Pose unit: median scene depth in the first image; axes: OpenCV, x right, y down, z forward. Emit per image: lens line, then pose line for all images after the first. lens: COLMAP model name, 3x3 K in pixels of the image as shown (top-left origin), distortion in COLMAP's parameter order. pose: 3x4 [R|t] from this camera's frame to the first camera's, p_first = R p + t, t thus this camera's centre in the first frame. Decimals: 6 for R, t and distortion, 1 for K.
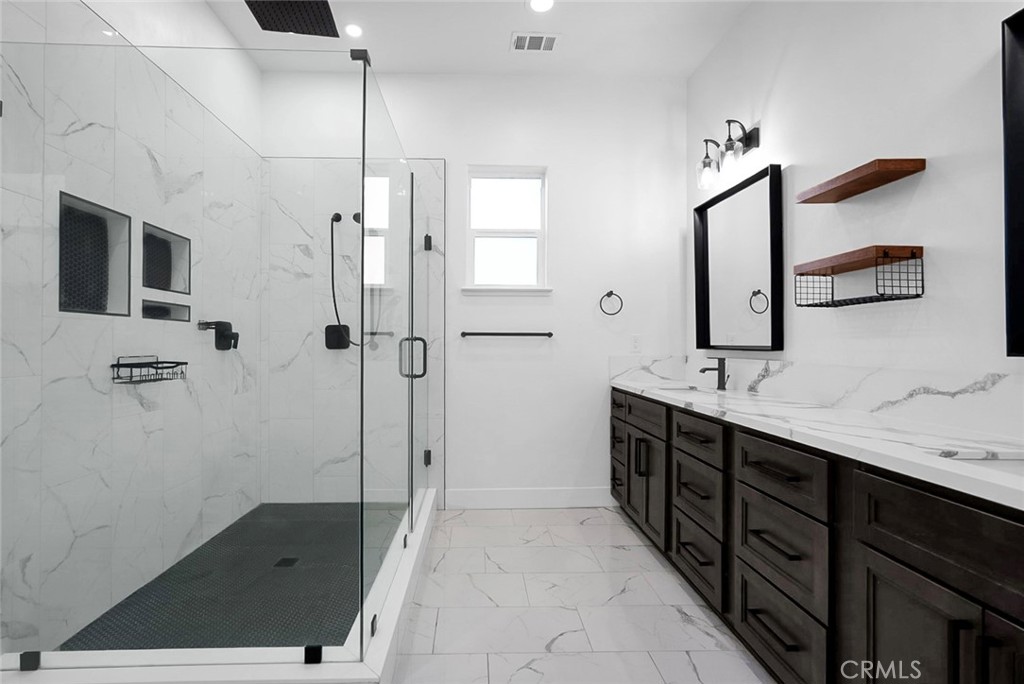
lens RADIAL K [[455.5, 0, 512.4], [0, 455.5, 340.2], [0, 0, 1]] dist [0.002922, -0.000359]
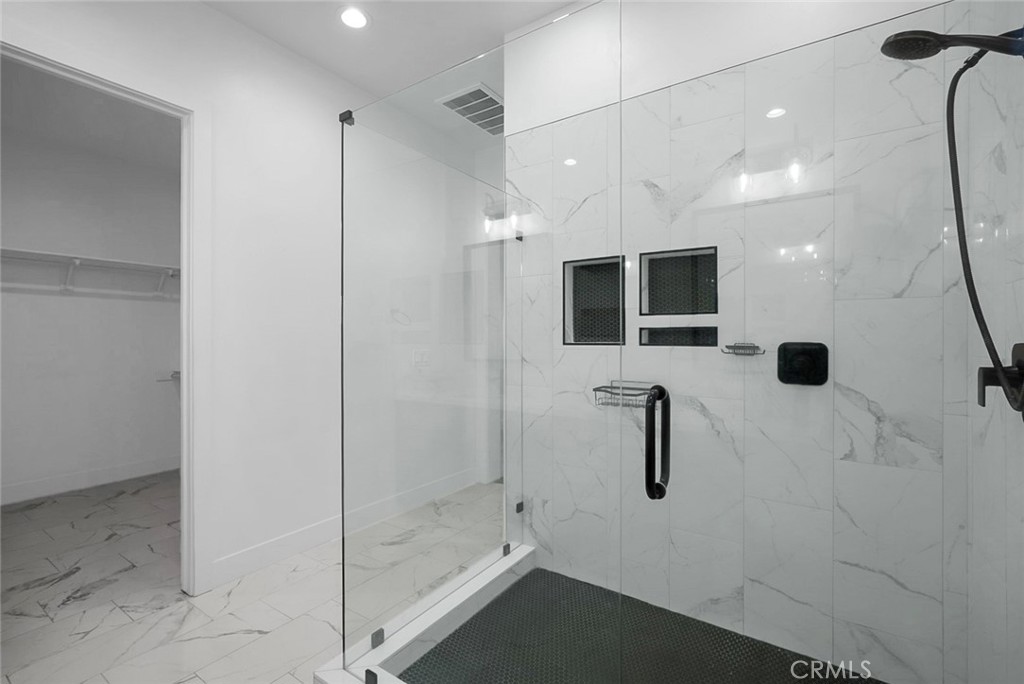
lens RADIAL K [[455.5, 0, 512.2], [0, 455.5, 348.7], [0, 0, 1]] dist [0.002922, -0.000359]
pose [[-0.613636, 0.000156, -0.789589, 0.205749], [-0.000128, 1.000000, 0.000296, -0.042483], [0.789589, 0.000283, -0.613636, 1.441709]]
